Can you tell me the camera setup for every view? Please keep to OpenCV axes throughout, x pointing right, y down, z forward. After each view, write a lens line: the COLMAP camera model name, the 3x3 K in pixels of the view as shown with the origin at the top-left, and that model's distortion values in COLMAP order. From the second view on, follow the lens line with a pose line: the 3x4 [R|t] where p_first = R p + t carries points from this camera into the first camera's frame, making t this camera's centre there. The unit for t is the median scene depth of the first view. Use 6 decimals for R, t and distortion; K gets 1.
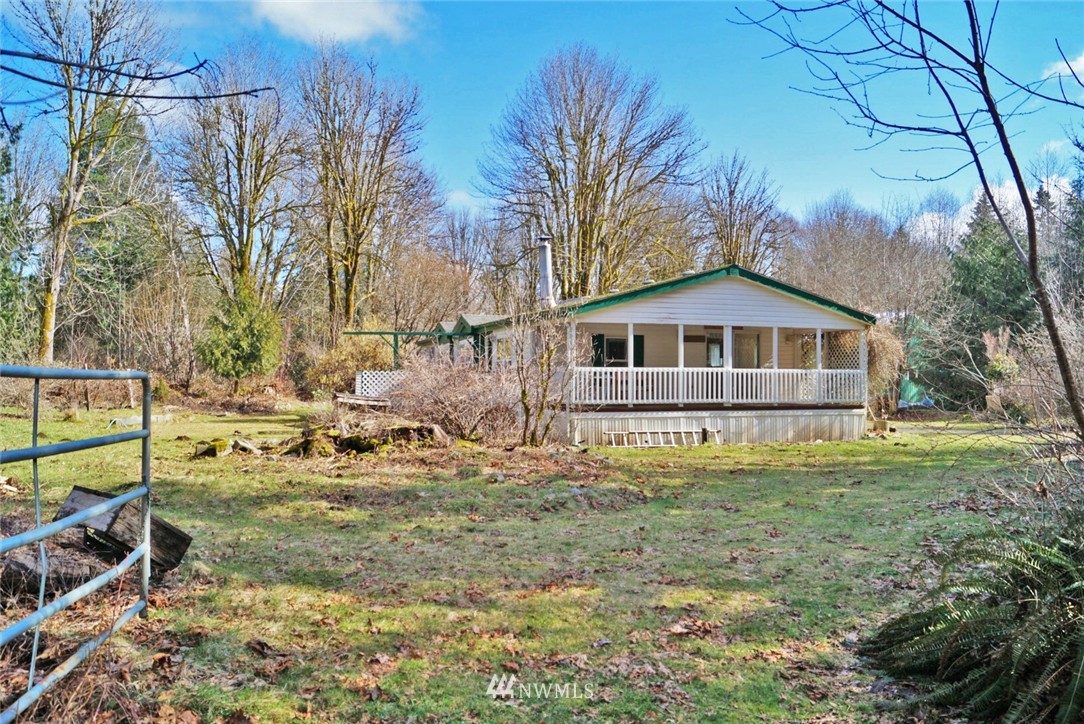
lens RADIAL K [[886.0, 0, 543.6], [0, 886.0, 365.1], [0, 0, 1]] dist [-0.066604, 0.007615]
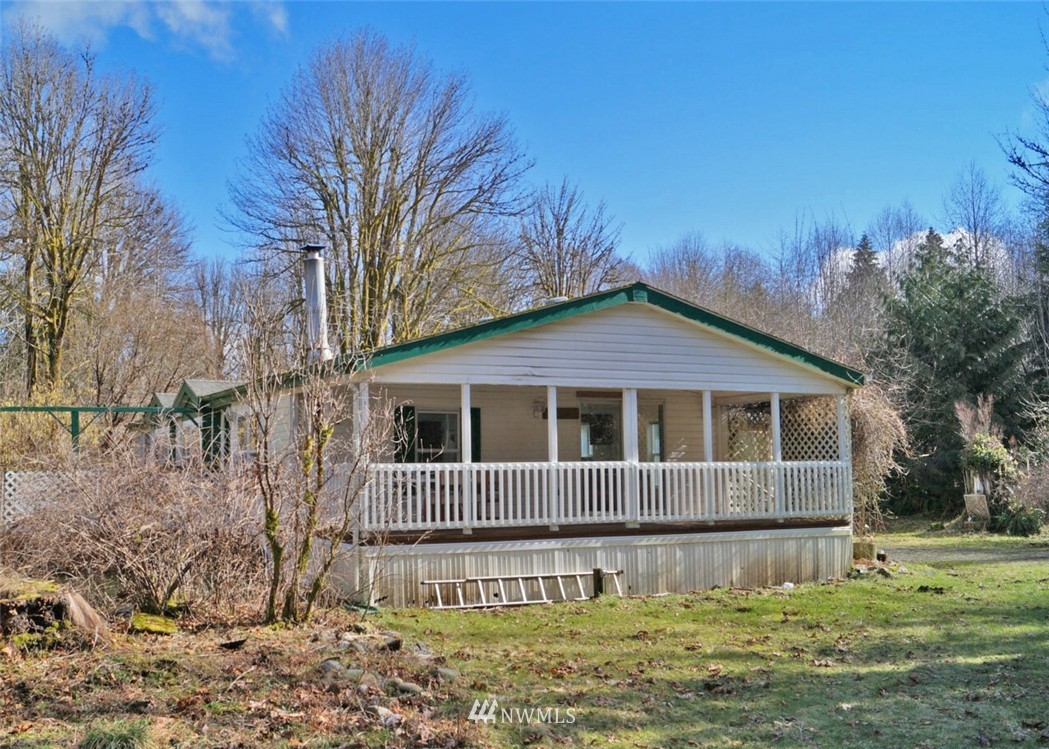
lens RADIAL K [[1039.8, 0, 405.4], [0, 1039.8, 386.3], [0, 0, 1]] dist [-0.074151, 0.000000]
pose [[0.996681, -0.005079, 0.081242, 0.004606], [0.010413, 0.997807, -0.065363, -0.002314], [-0.080732, 0.065992, 0.994549, 0.253166]]
